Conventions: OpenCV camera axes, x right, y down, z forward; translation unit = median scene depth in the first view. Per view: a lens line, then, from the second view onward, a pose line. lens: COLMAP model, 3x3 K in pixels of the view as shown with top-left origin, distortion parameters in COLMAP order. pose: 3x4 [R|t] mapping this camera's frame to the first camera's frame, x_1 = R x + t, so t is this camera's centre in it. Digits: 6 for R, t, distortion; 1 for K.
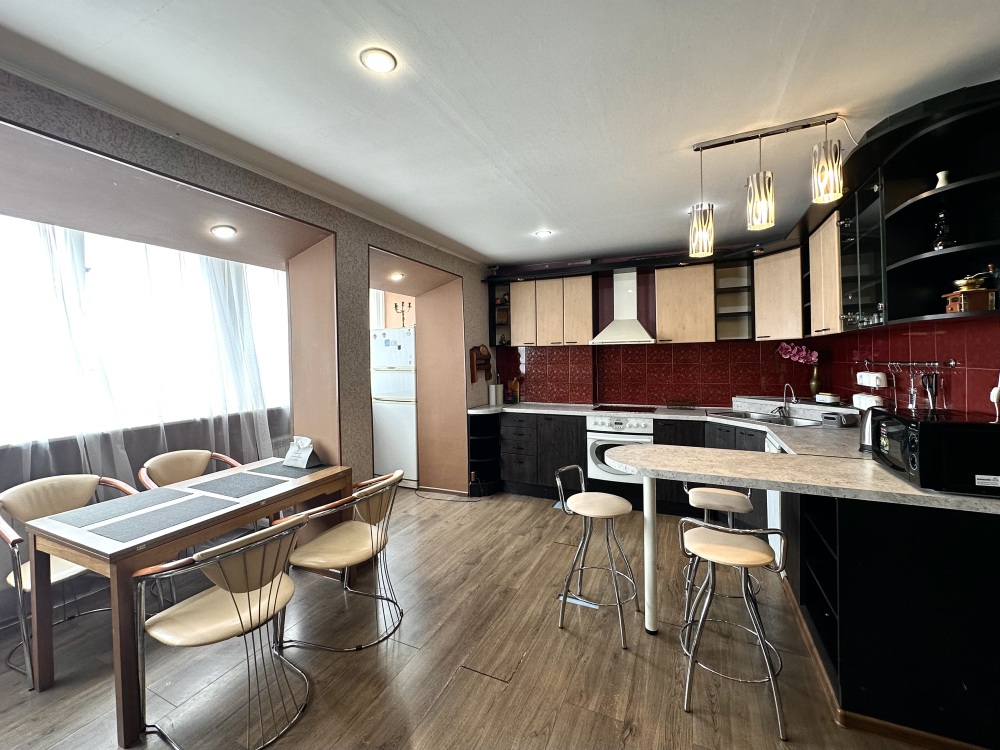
lens RADIAL K [[414.2, 0, 491.8], [0, 414.2, 358.5], [0, 0, 1]] dist [-0.004364, 0.000151]
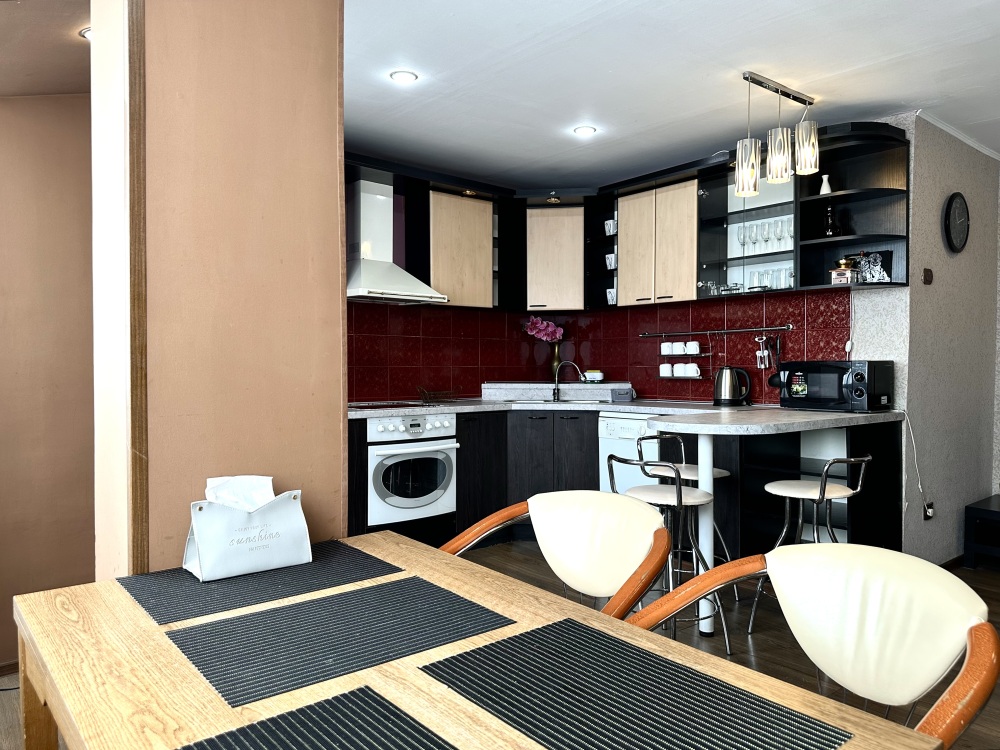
lens RADIAL K [[710.4, 0, 499.0], [0, 710.4, 380.1], [0, 0, 1]] dist [0.007417, -0.012682]
pose [[0.427840, -0.005221, 0.903839, -0.604214], [-0.004061, 0.999962, 0.007698, 0.079238], [-0.903845, -0.006964, 0.427803, 0.426588]]
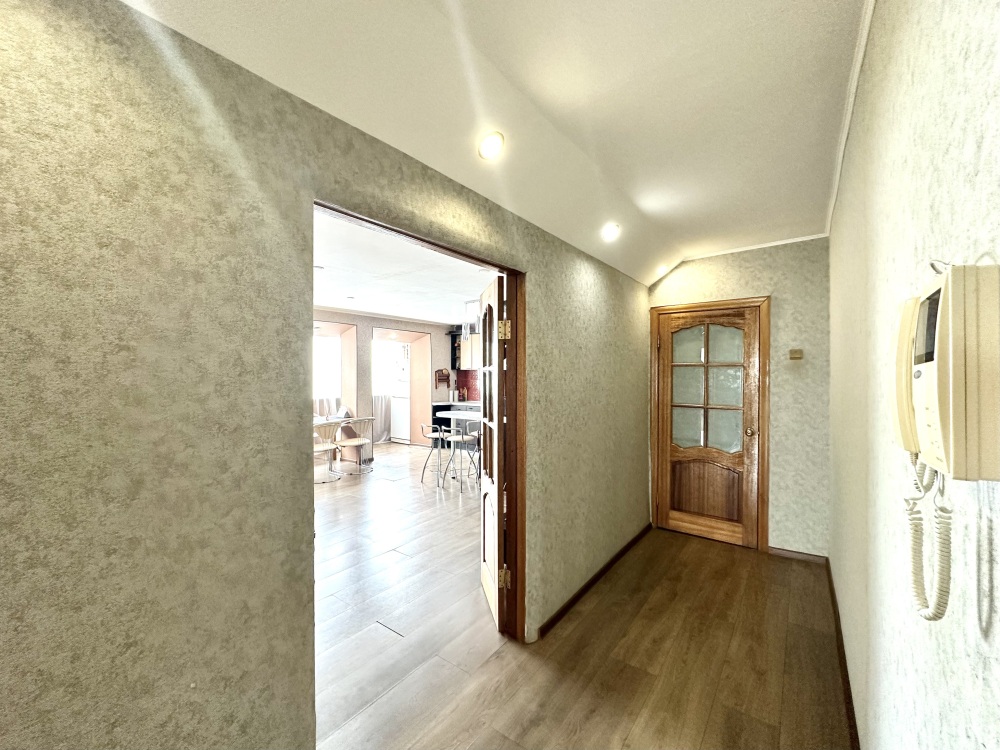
lens RADIAL K [[414.2, 0, 500.0], [0, 414.2, 376.3], [0, 0, 1]] dist [-0.004364, 0.000151]
pose [[0.982617, 0.013740, -0.185136, 0.648704], [-0.013040, 0.999902, 0.005000, -0.013347], [0.185186, -0.002498, 0.982700, -0.894467]]
